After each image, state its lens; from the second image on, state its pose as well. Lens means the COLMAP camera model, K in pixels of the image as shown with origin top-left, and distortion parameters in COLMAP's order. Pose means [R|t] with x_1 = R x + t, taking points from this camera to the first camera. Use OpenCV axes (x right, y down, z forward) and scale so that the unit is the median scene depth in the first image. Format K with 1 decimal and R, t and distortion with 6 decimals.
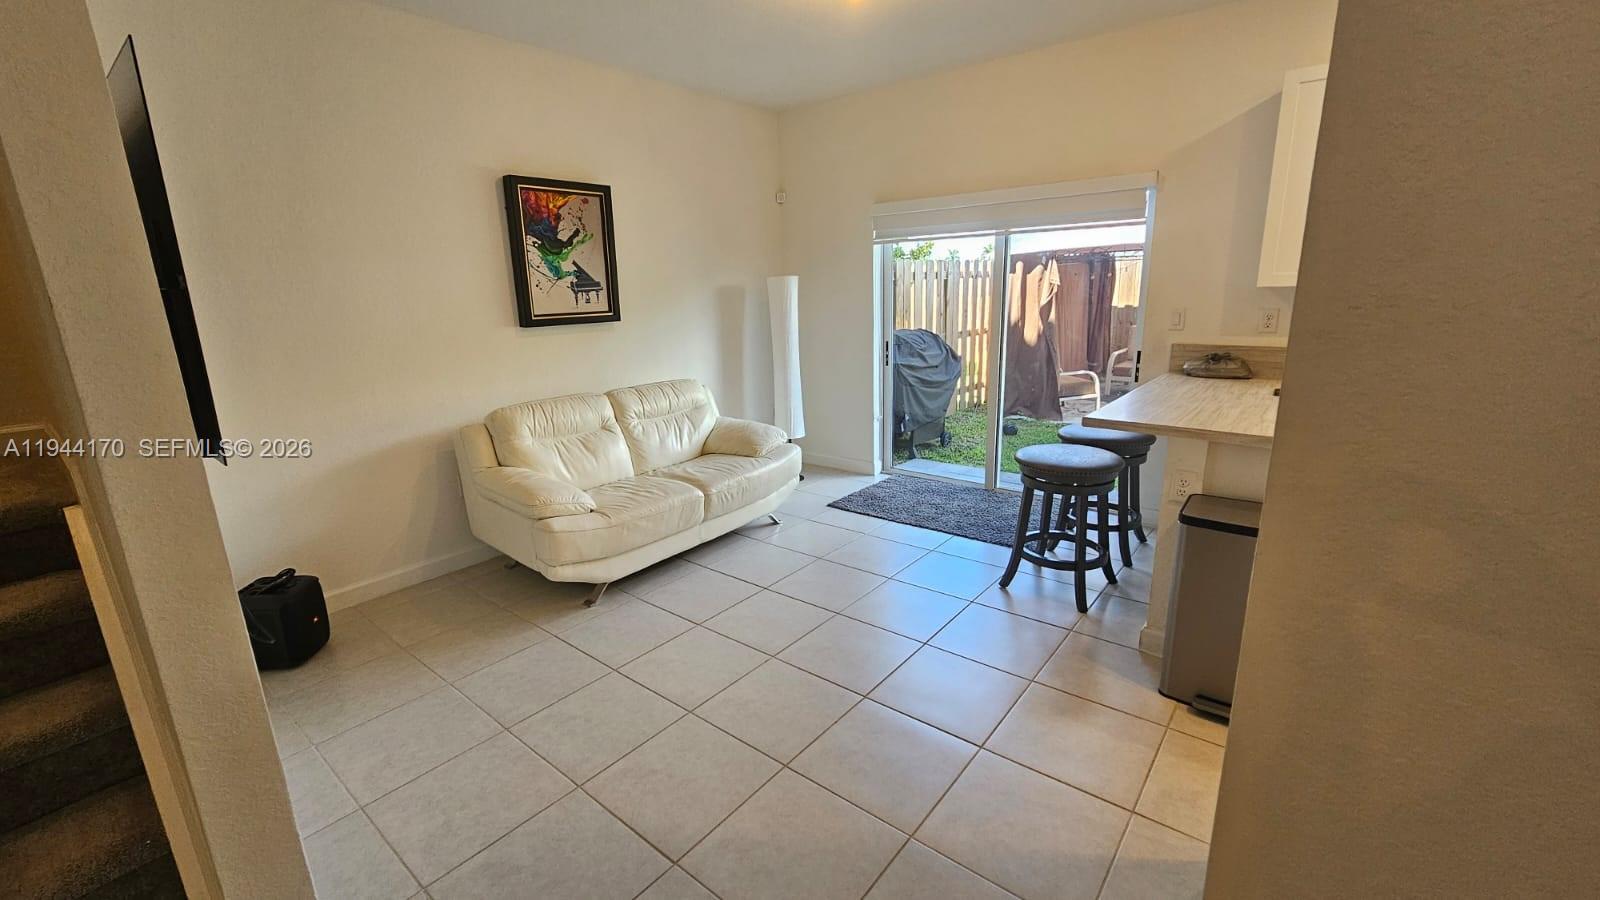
lens RADIAL K [[651.4, 0, 801.7], [0, 651.4, 441.1], [0, 0, 1]] dist [-0.001006, -0.000883]
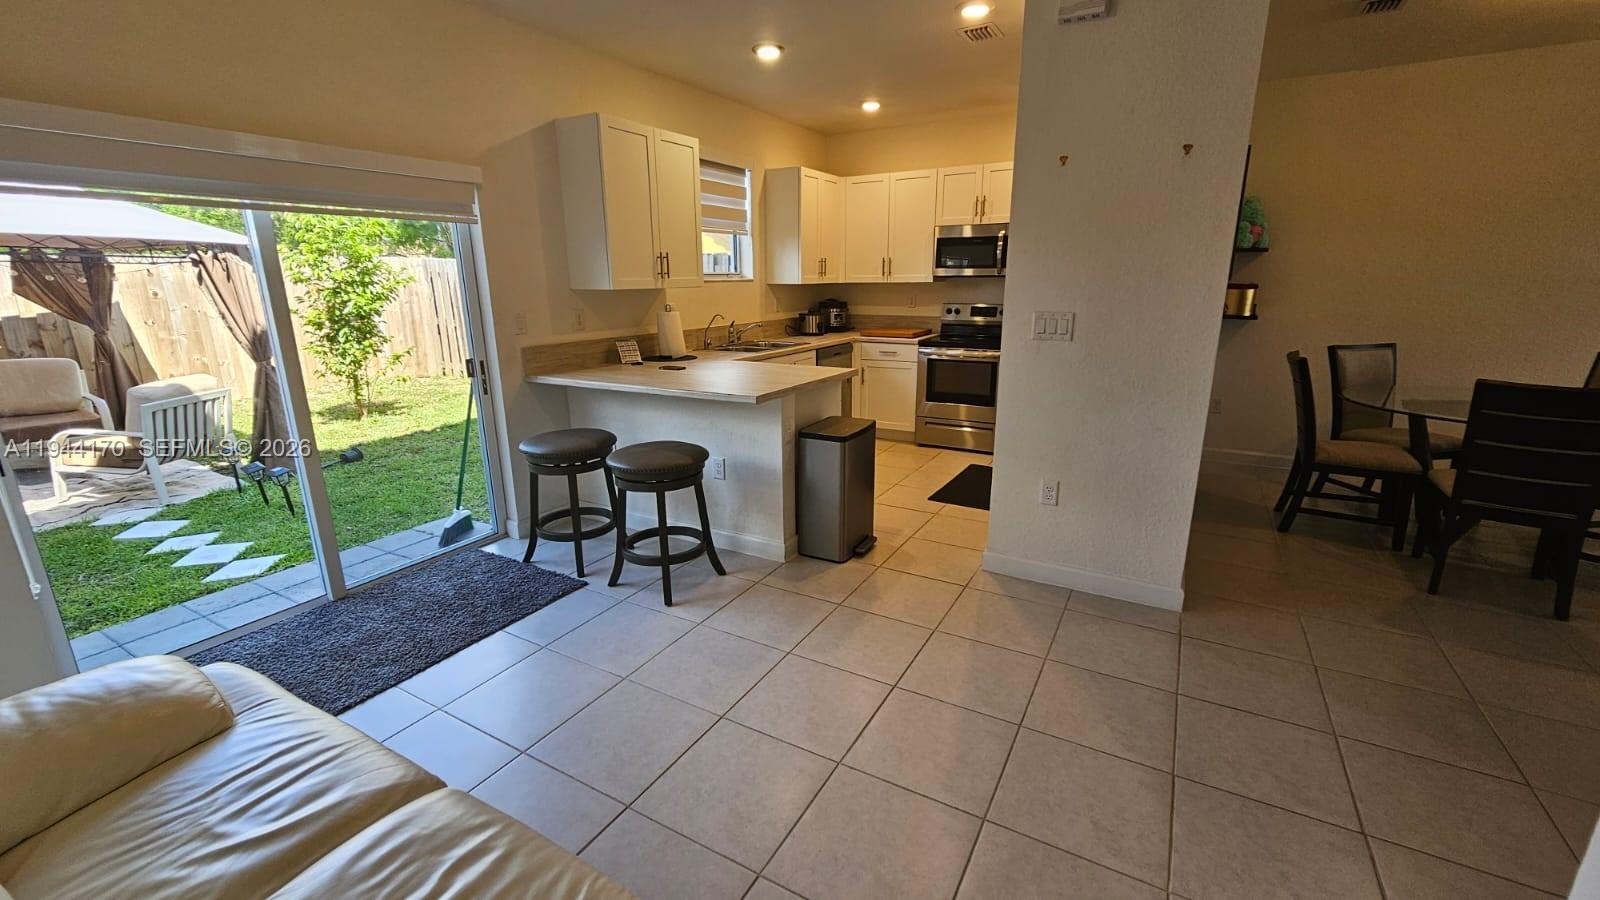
lens RADIAL K [[651.4, 0, 804.0], [0, 651.4, 447.2], [0, 0, 1]] dist [-0.001006, -0.000883]
pose [[-0.151455, -0.220805, 0.963487, -0.520400], [0.241579, 0.936904, 0.252688, -0.164048], [-0.958489, 0.271029, -0.088557, 0.761499]]
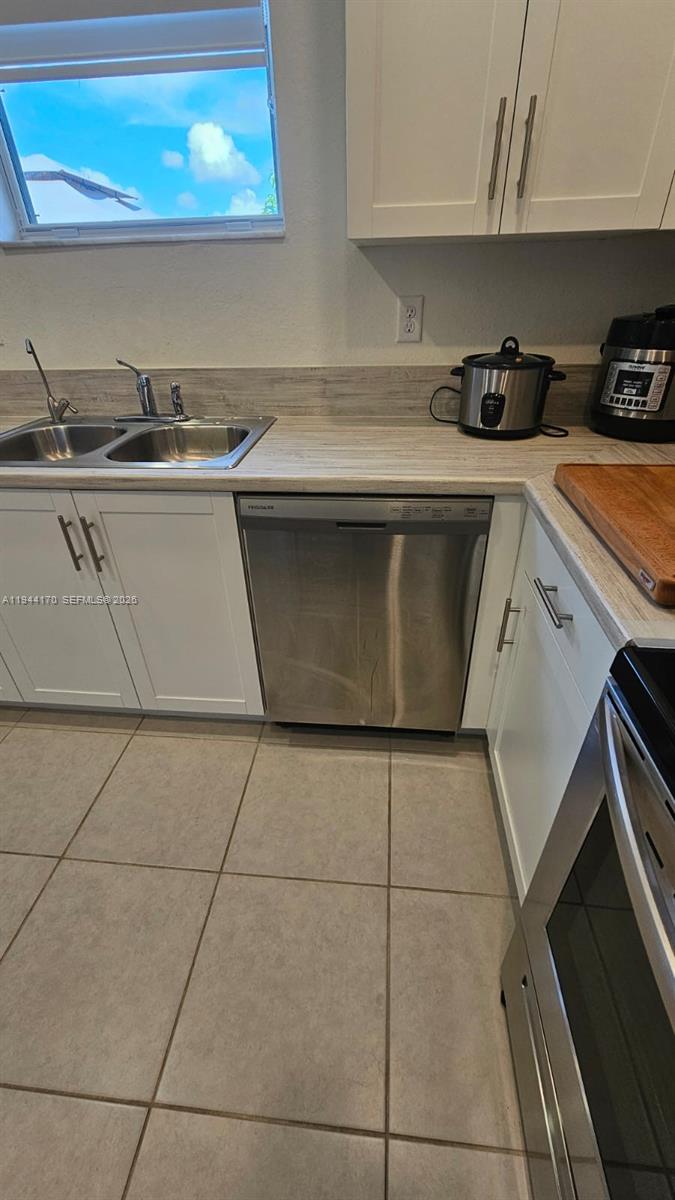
lens RADIAL K [[488.6, 0, 338.4], [0, 488.6, 603.3], [0, 0, 1]] dist [-0.001006, -0.000883]
pose [[0.838753, -0.286784, 0.462870, 0.914559], [0.122635, 0.927715, 0.352570, -0.022698], [-0.530523, -0.238955, 0.813293, 0.179842]]
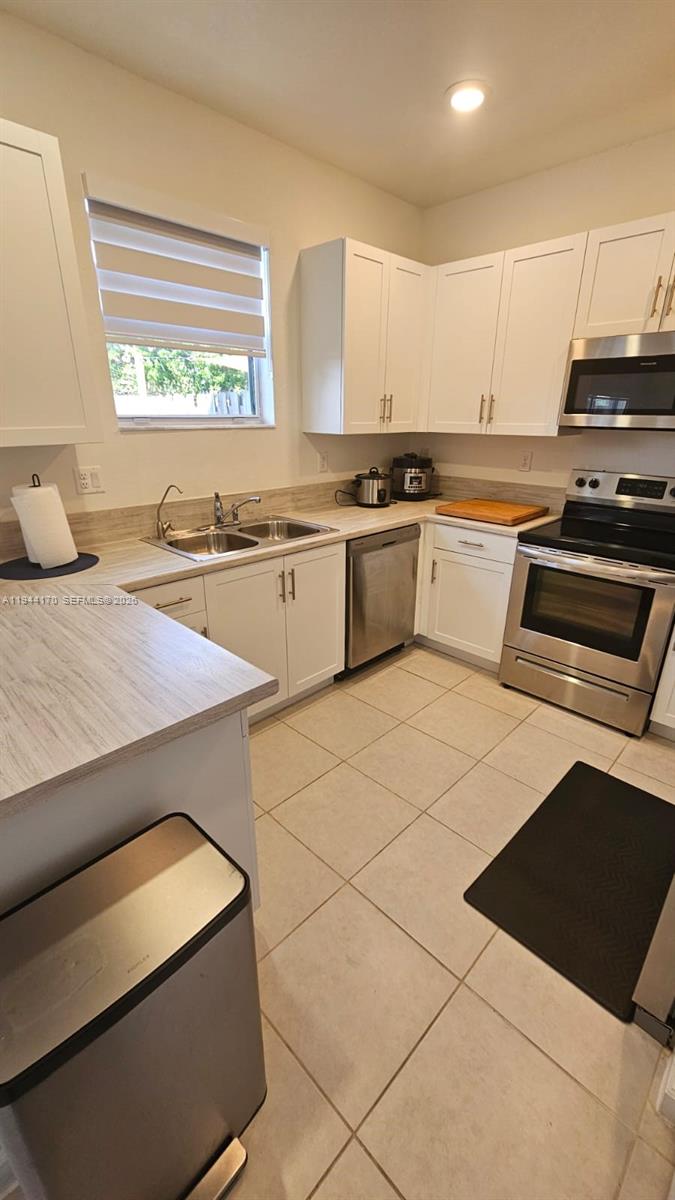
lens RADIAL K [[488.6, 0, 342.5], [0, 488.6, 599.8], [0, 0, 1]] dist [-0.001006, -0.000883]
pose [[0.105725, -0.326949, 0.939109, 0.293468], [0.220319, 0.928633, 0.298498, -0.123865], [-0.969681, 0.175345, 0.170213, 0.422607]]
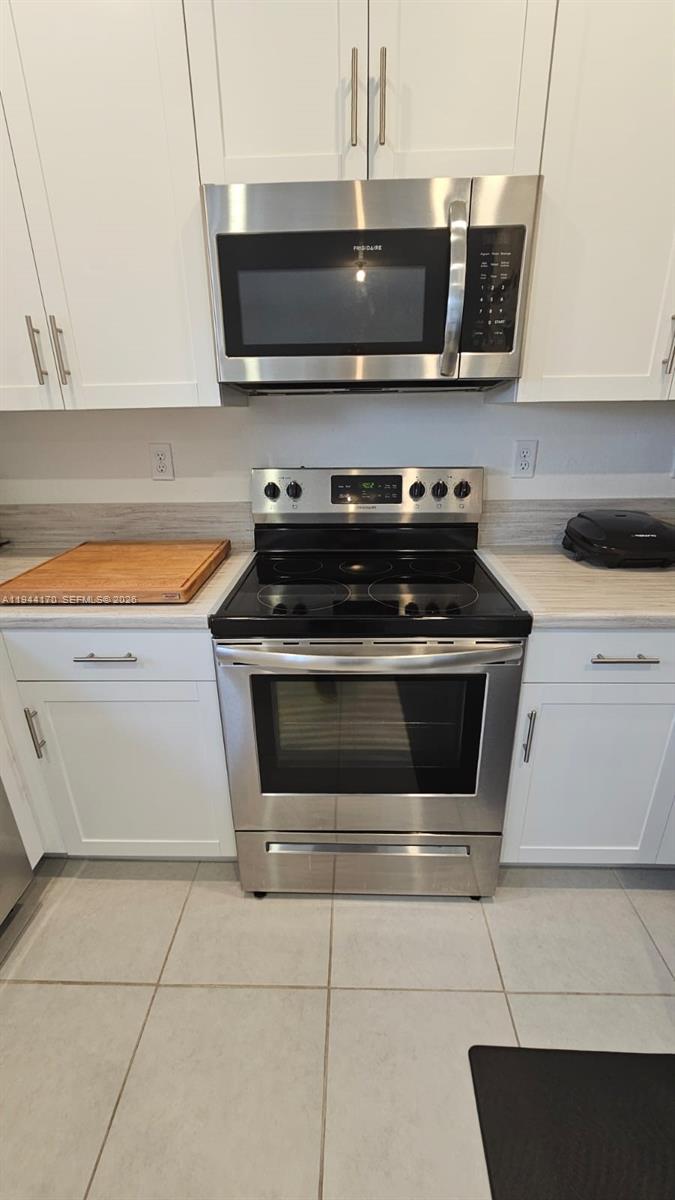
lens RADIAL K [[488.6, 0, 334.5], [0, 488.6, 601.8], [0, 0, 1]] dist [-0.001006, -0.000883]
pose [[-0.588728, -0.260938, 0.765056, 0.766043], [0.217630, 0.860348, 0.460910, -0.083078], [-0.778484, 0.437850, -0.449723, 0.346756]]
